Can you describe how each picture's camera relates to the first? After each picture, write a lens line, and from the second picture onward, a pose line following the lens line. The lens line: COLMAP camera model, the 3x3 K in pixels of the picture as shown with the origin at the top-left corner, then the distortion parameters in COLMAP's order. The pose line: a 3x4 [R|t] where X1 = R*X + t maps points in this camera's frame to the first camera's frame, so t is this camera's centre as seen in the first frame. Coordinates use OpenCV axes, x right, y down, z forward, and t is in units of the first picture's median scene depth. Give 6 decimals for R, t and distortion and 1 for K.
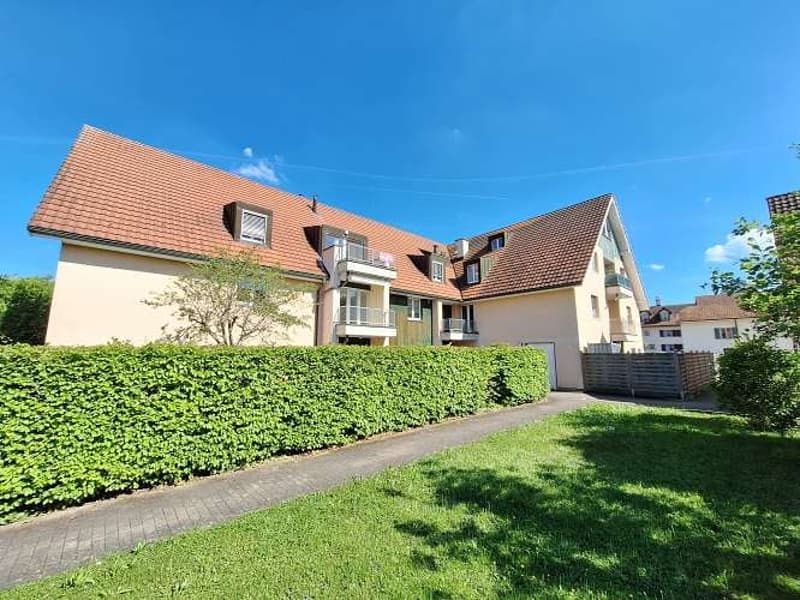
lens RADIAL K [[318.4, 0, 404.4], [0, 318.4, 299.3], [0, 0, 1]] dist [0.001904, 0.000581]
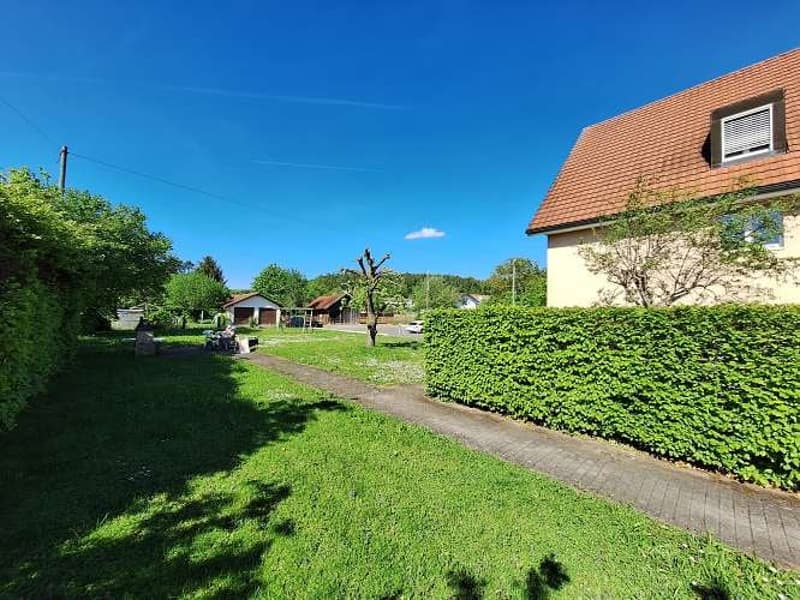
lens RADIAL K [[318.4, 0, 397.7], [0, 318.4, 303.0], [0, 0, 1]] dist [0.001904, 0.000581]
pose [[0.012596, -0.033617, -0.999355, 0.174108], [0.145839, 0.988809, -0.031424, 0.037927], [0.989228, -0.145350, 0.017357, 0.205007]]
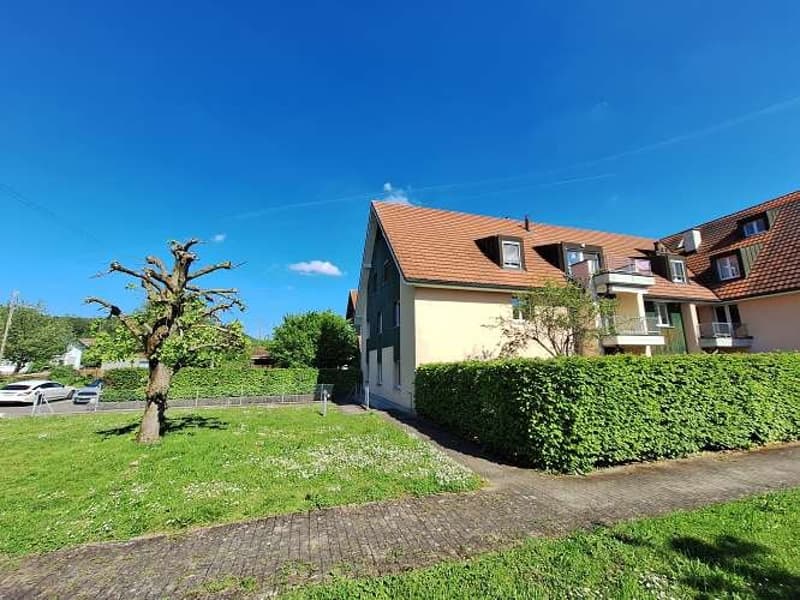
lens RADIAL K [[318.4, 0, 398.1], [0, 318.4, 302.5], [0, 0, 1]] dist [0.001904, 0.000581]
pose [[0.904667, -0.089741, -0.416562, -0.366624], [0.079618, 0.995955, -0.041650, -0.036184], [0.418615, 0.004513, 0.908153, -0.221904]]
